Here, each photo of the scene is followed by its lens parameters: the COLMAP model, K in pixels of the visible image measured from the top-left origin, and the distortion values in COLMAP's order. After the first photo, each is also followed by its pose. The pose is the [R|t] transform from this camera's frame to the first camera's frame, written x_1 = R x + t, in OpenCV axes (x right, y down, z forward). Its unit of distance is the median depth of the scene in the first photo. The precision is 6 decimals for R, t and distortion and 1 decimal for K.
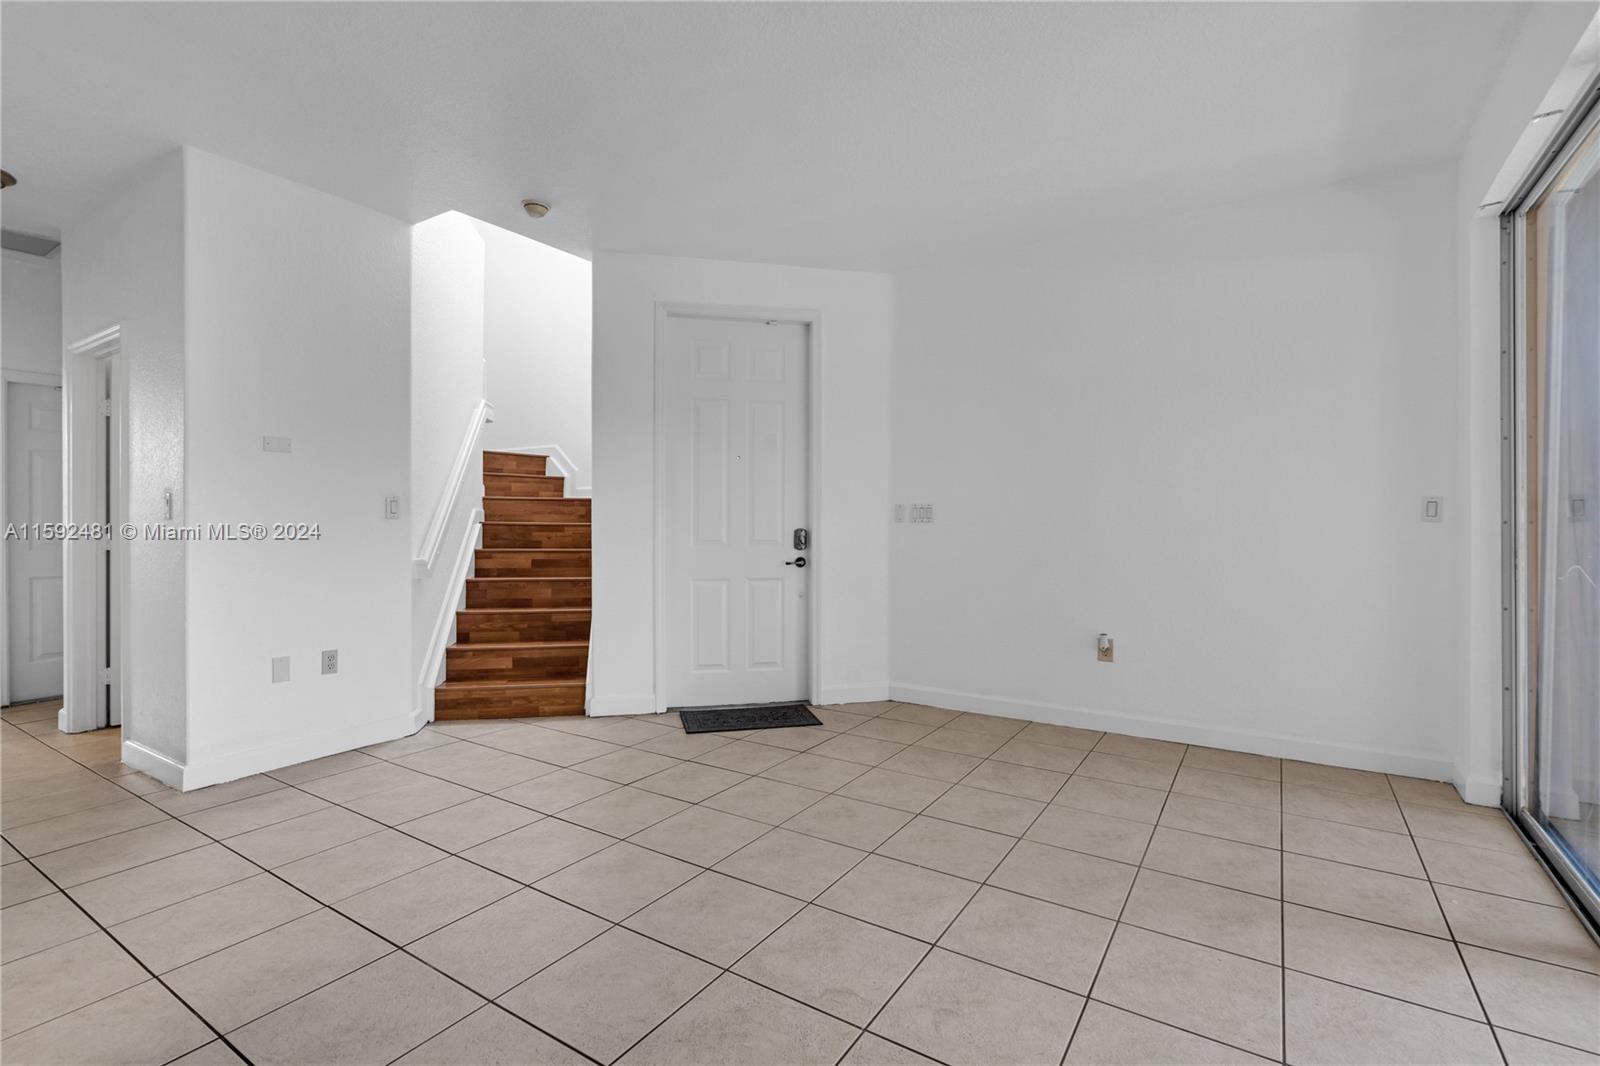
lens RADIAL K [[751.3, 0, 793.8], [0, 751.3, 526.1], [0, 0, 1]] dist [0.012097, -0.000177]
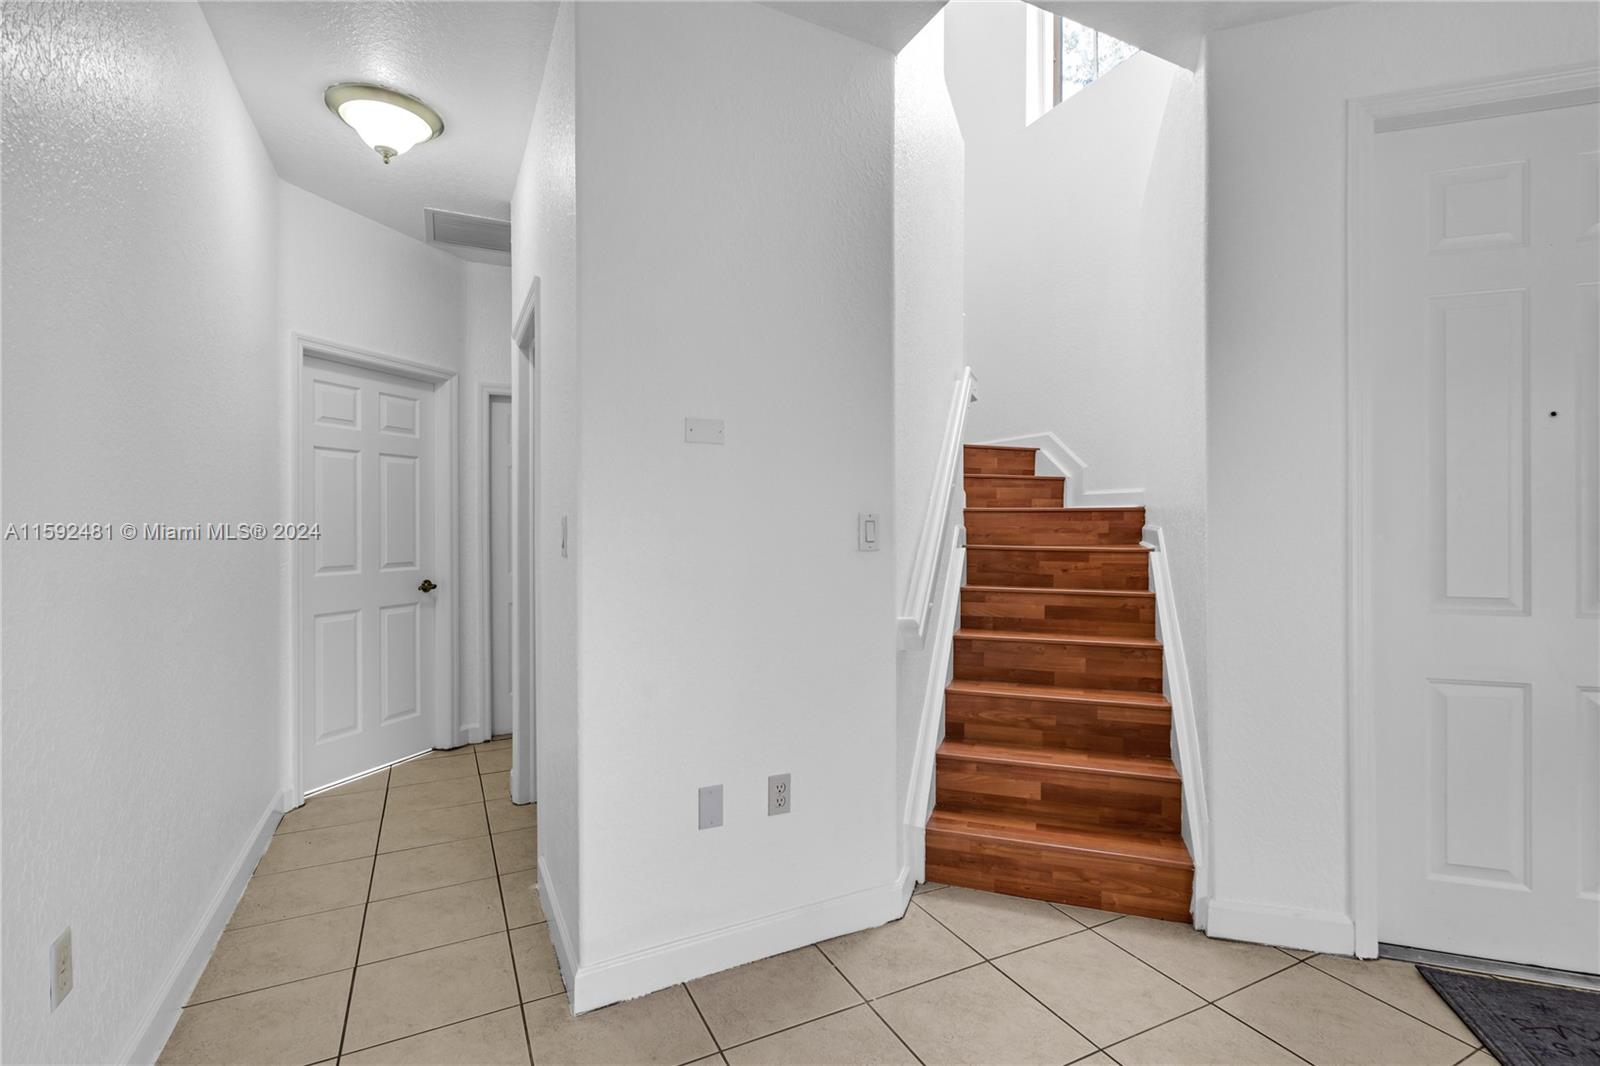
lens RADIAL K [[737.0, 0, 805.4], [0, 737.0, 529.4], [0, 0, 1]] dist [0.000387, -0.000005]
pose [[0.871519, -0.000821, -0.490360, -0.238613], [0.000581, 1.000000, -0.000642, -0.022246], [0.490361, 0.000274, 0.871519, 0.385355]]
